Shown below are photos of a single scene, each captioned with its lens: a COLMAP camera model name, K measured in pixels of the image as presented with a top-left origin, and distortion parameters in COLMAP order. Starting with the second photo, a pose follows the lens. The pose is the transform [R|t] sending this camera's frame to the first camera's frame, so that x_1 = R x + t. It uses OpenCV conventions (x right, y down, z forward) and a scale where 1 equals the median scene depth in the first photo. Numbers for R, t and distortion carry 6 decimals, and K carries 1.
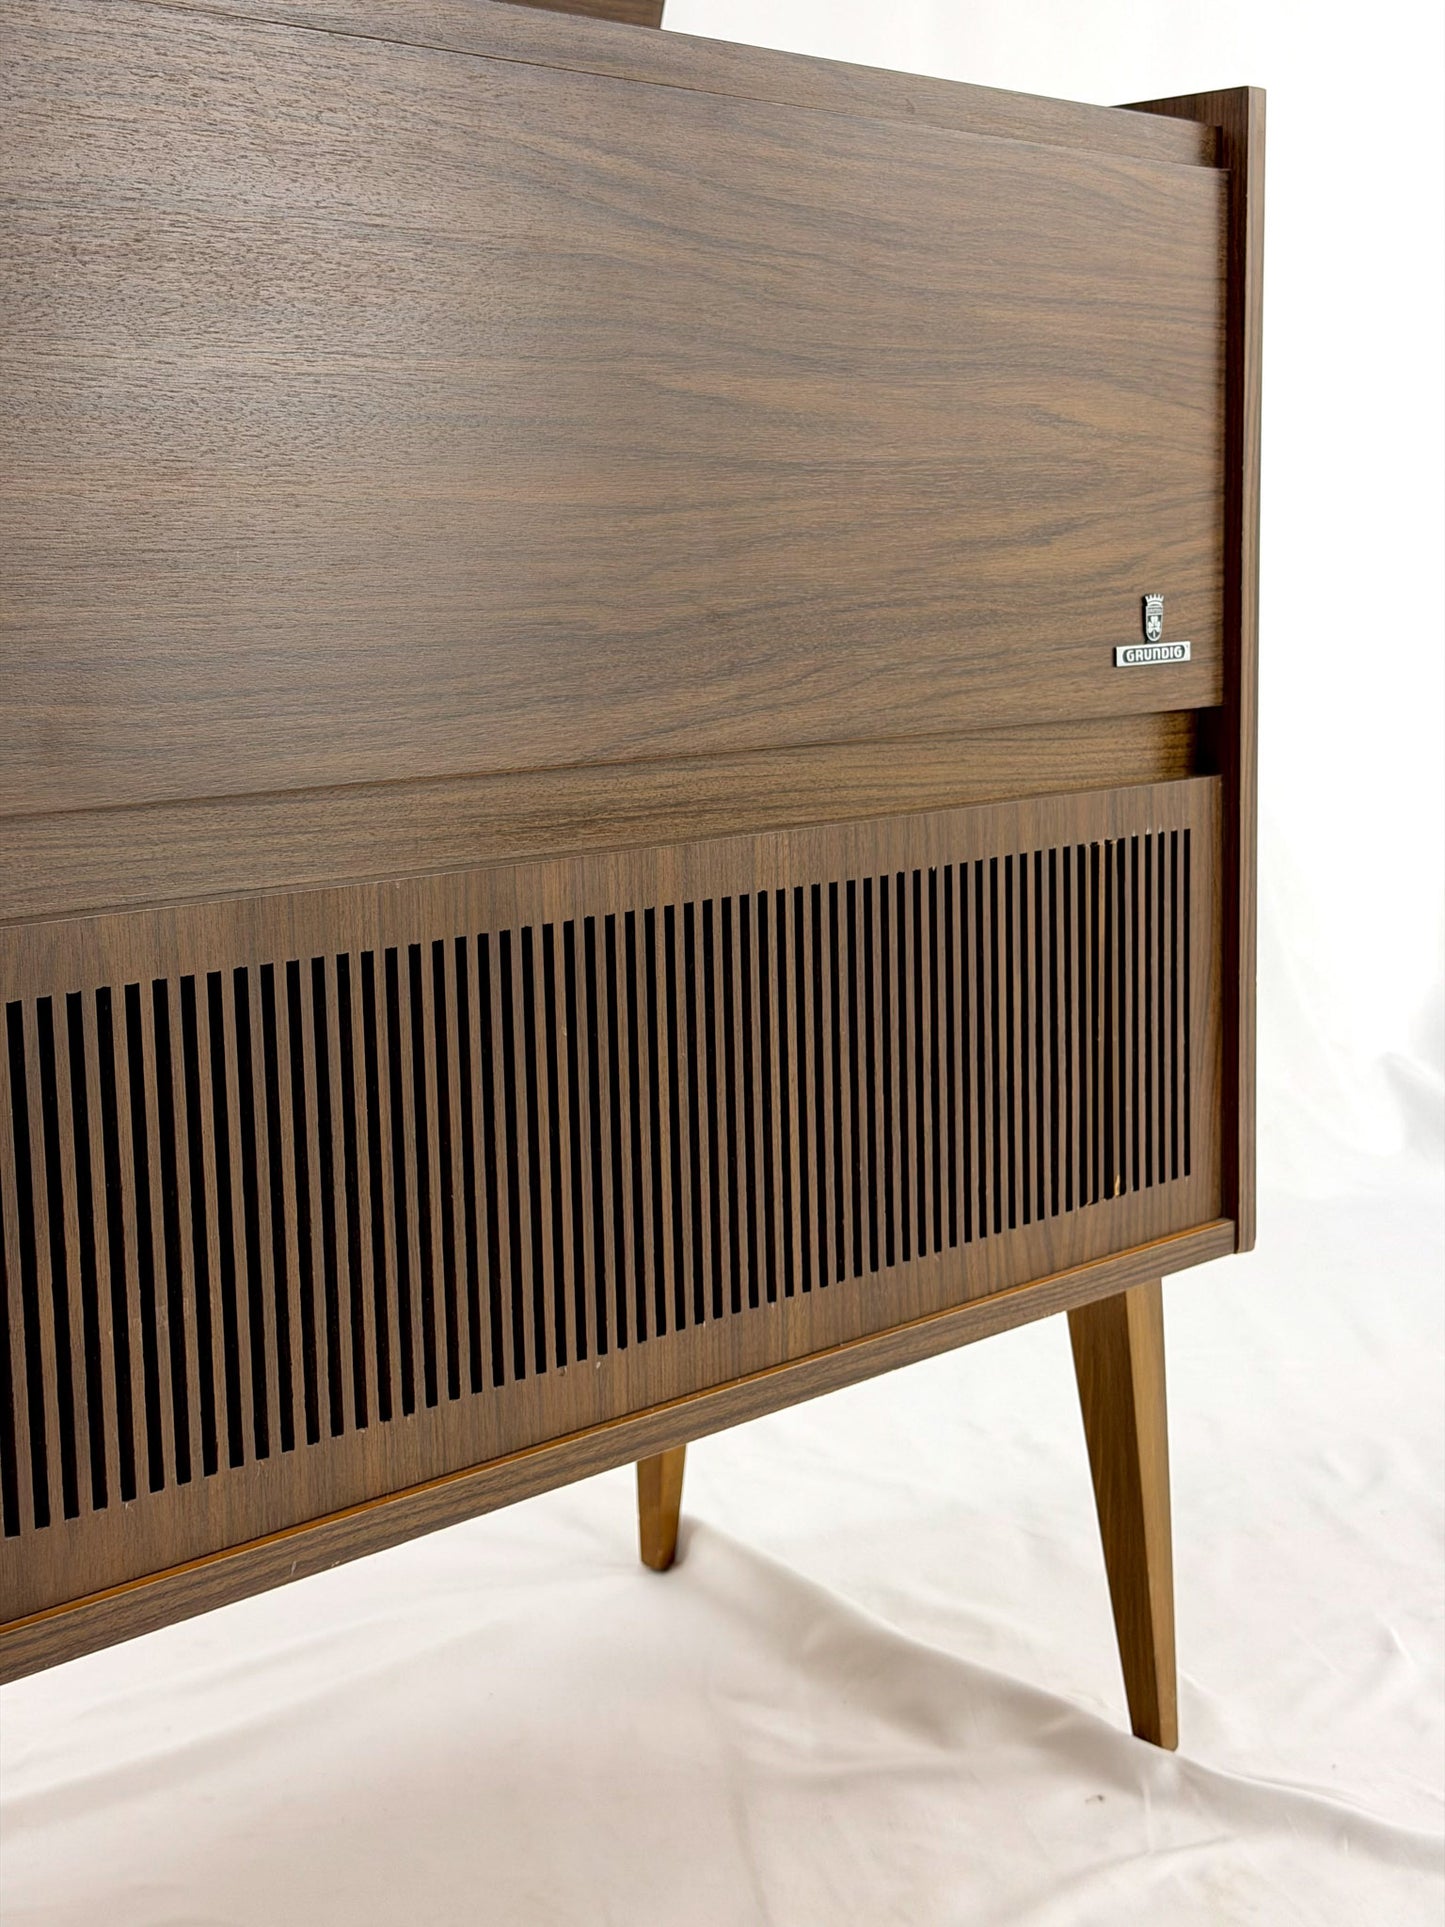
lens RADIAL K [[2723.2, 0, 750.1], [0, 2723.2, 939.0], [0, 0, 1]] dist [0.191778, -0.325344]
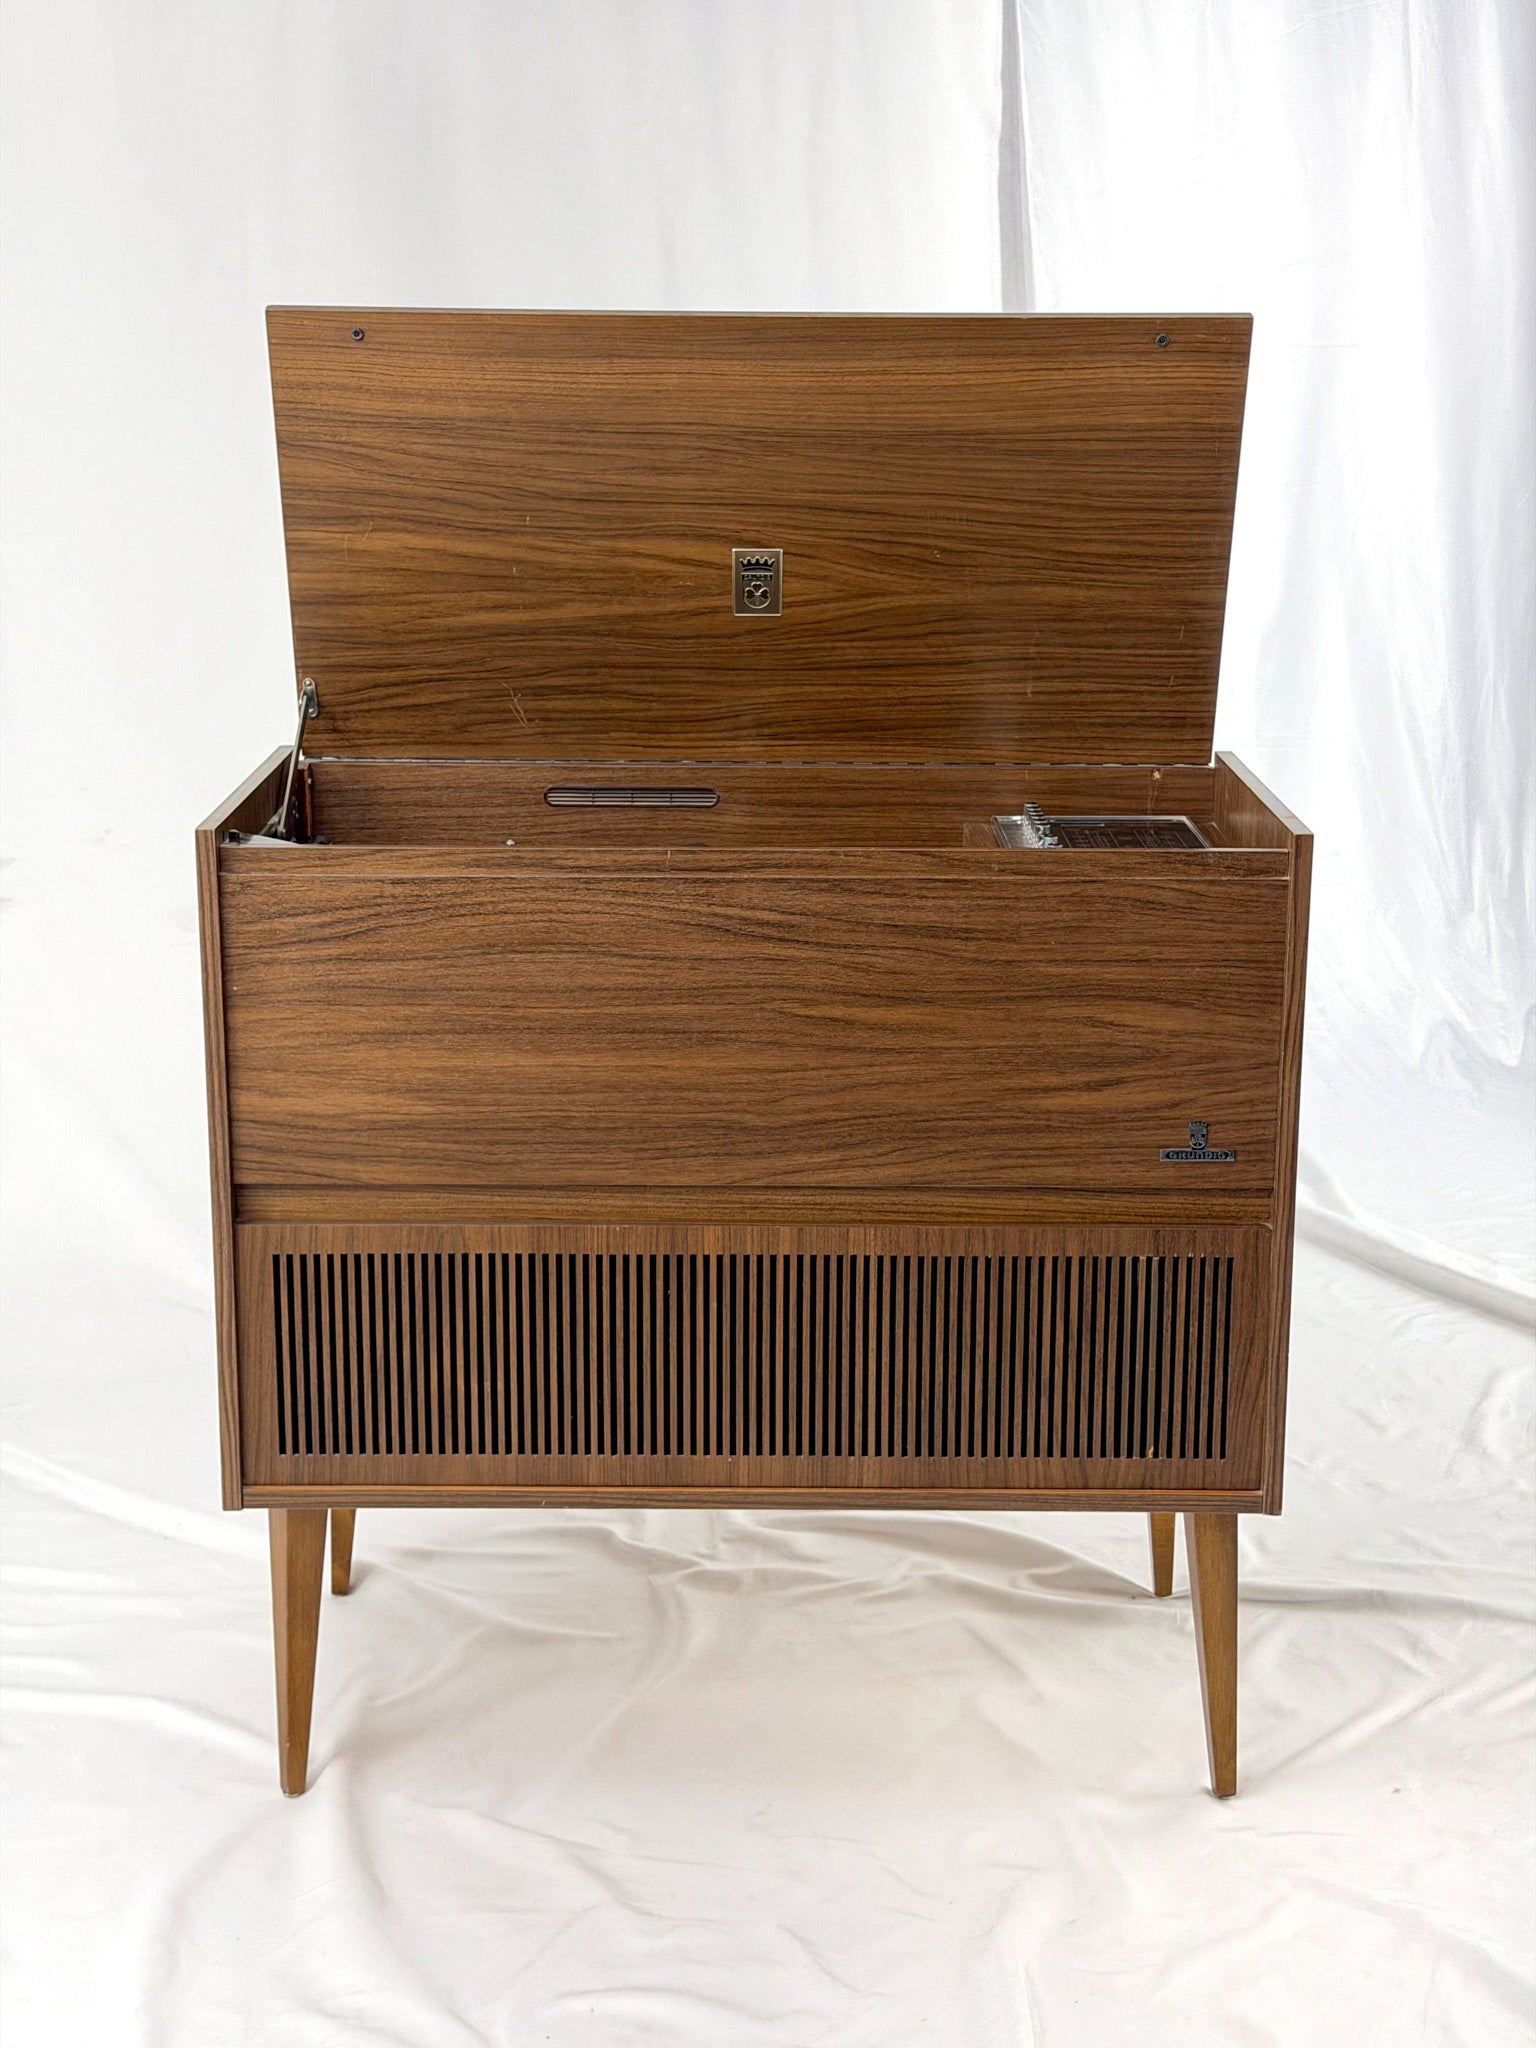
lens RADIAL K [[2894.2, 0, 797.3], [0, 2894.2, 997.9], [0, 0, 1]] dist [0.191778, -0.325344]
pose [[0.689564, 0.195290, -0.697397, 1.306025], [-0.119349, 0.980434, 0.156540, -0.486991], [0.714323, -0.024711, 0.699380, -0.459667]]
